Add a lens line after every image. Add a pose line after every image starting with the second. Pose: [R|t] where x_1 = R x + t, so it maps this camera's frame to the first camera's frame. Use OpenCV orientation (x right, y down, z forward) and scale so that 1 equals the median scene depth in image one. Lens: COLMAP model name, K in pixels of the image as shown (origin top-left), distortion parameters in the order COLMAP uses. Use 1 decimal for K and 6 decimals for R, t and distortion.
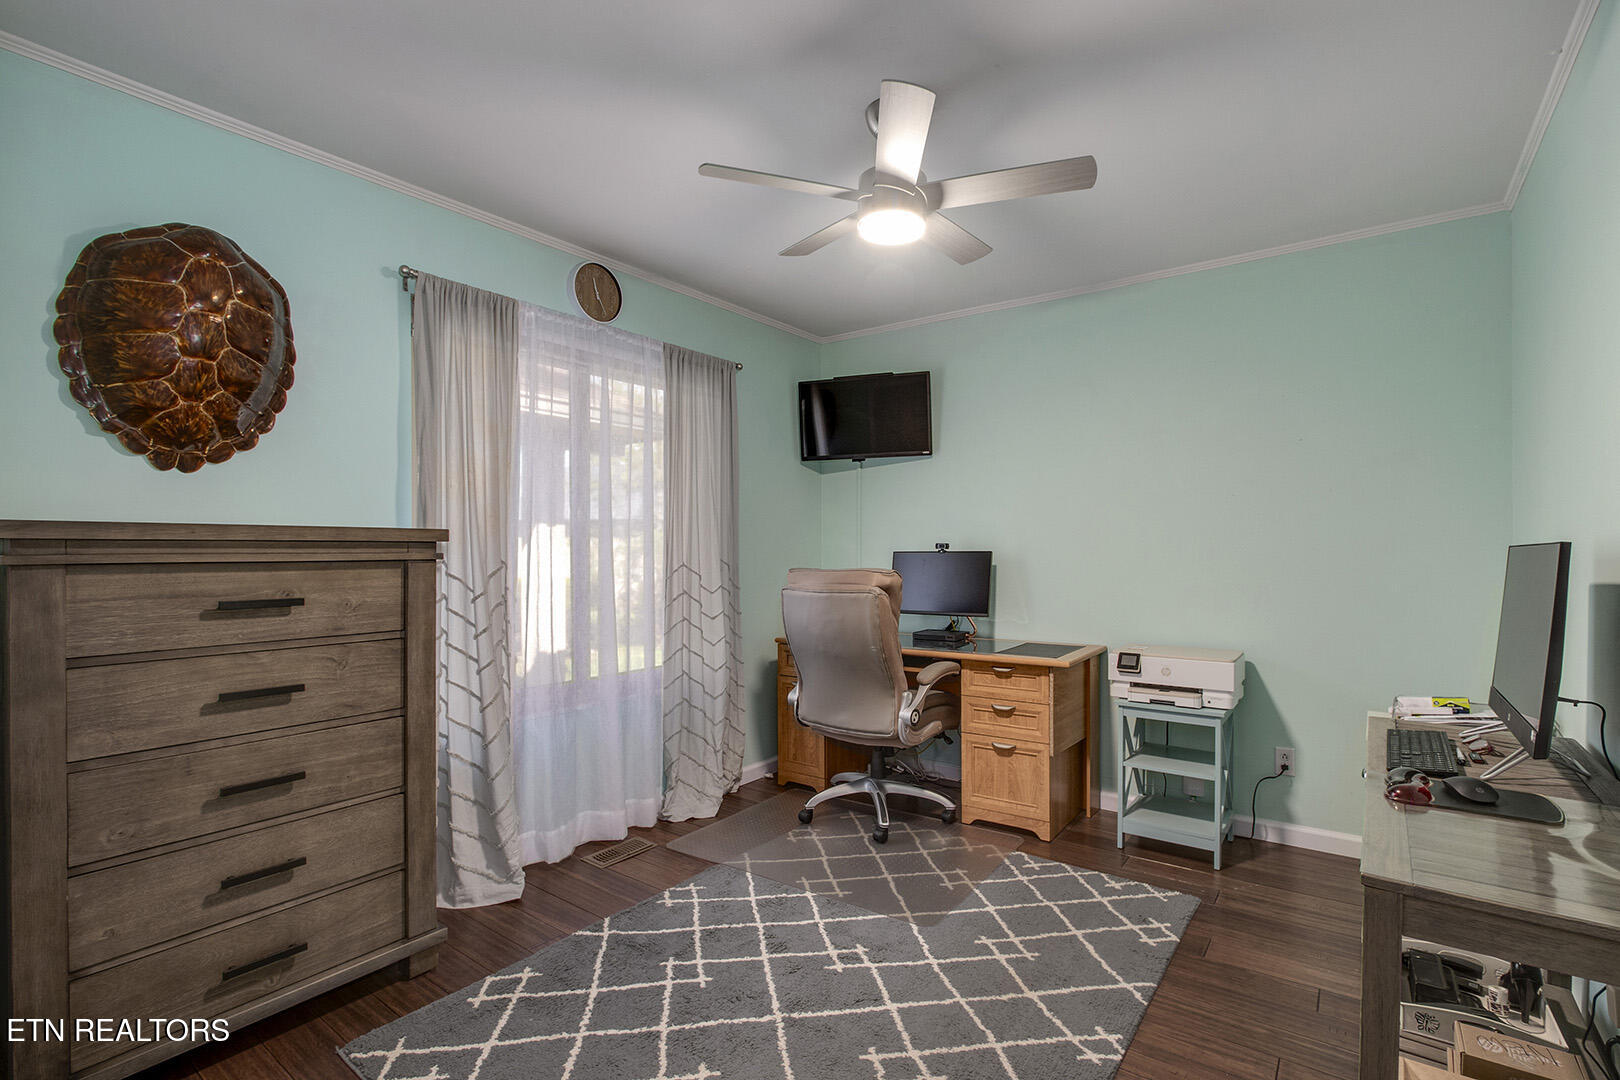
lens RADIAL K [[756.7, 0, 811.4], [0, 756.7, 549.2], [0, 0, 1]] dist [-0.018293, 0.000769]
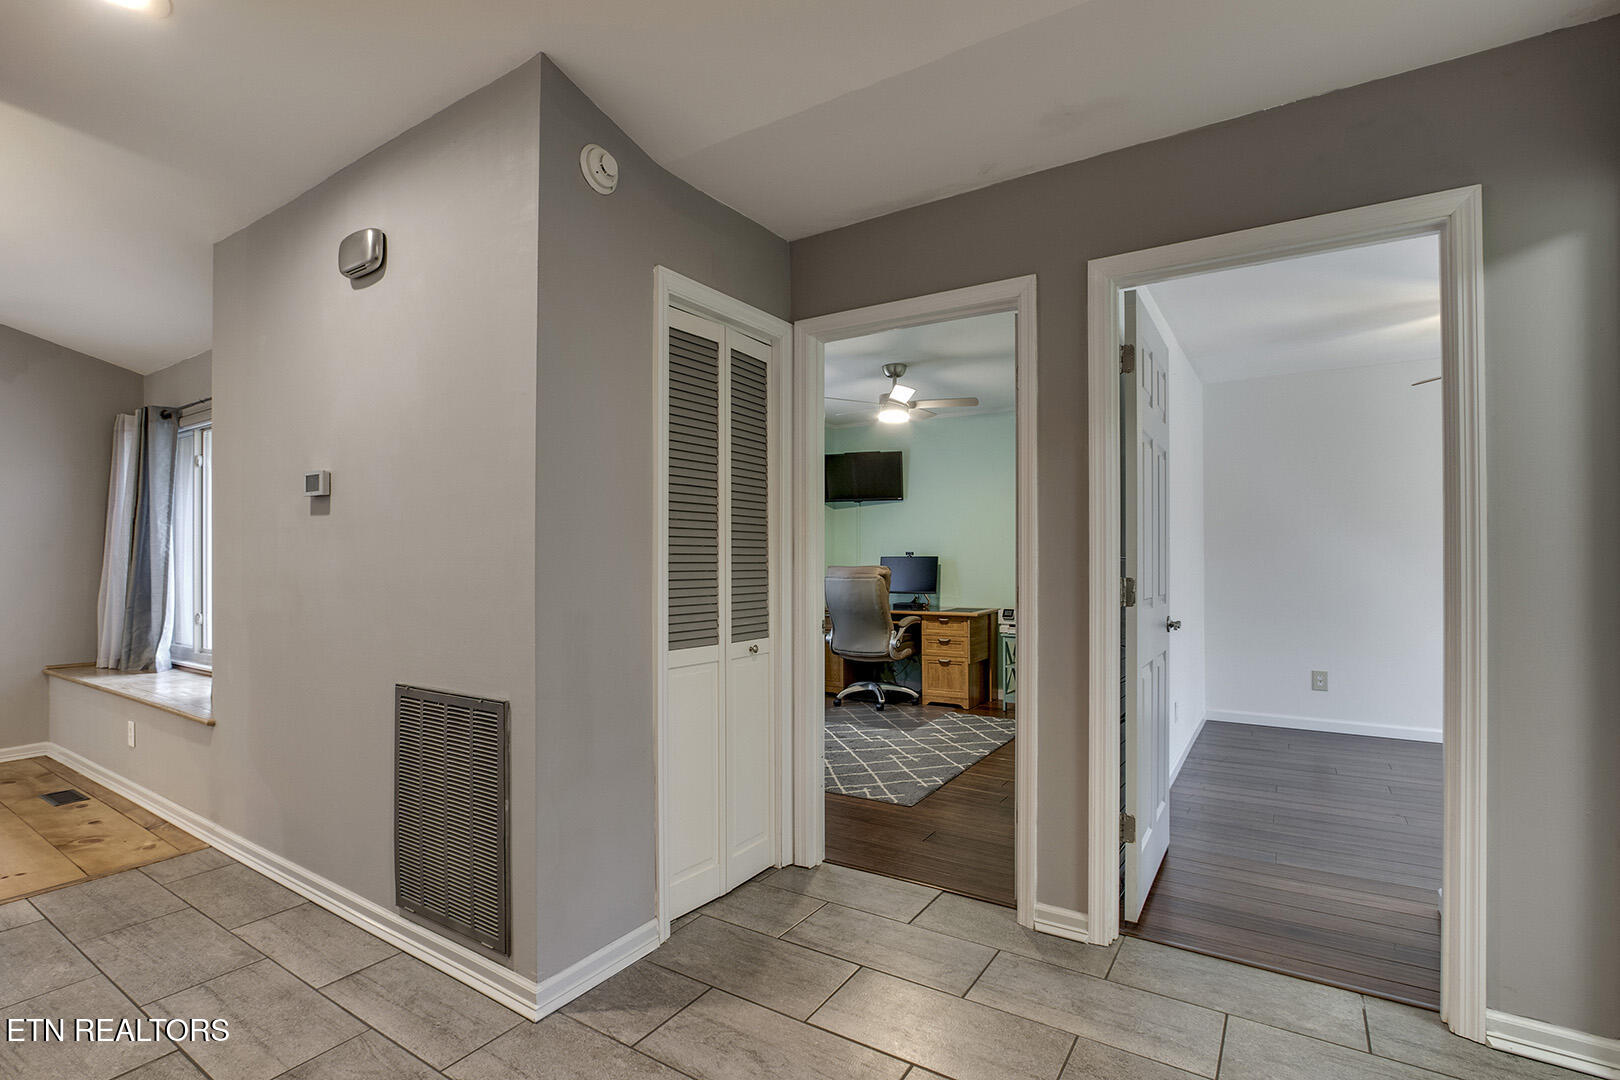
lens RADIAL K [[756.7, 0, 811.4], [0, 756.7, 549.2], [0, 0, 1]] dist [-0.018293, 0.000769]
pose [[0.997950, -0.001189, 0.063980, -0.190017], [0.001795, 0.999954, -0.009410, 0.001885], [-0.063966, 0.009505, 0.997907, -0.833863]]
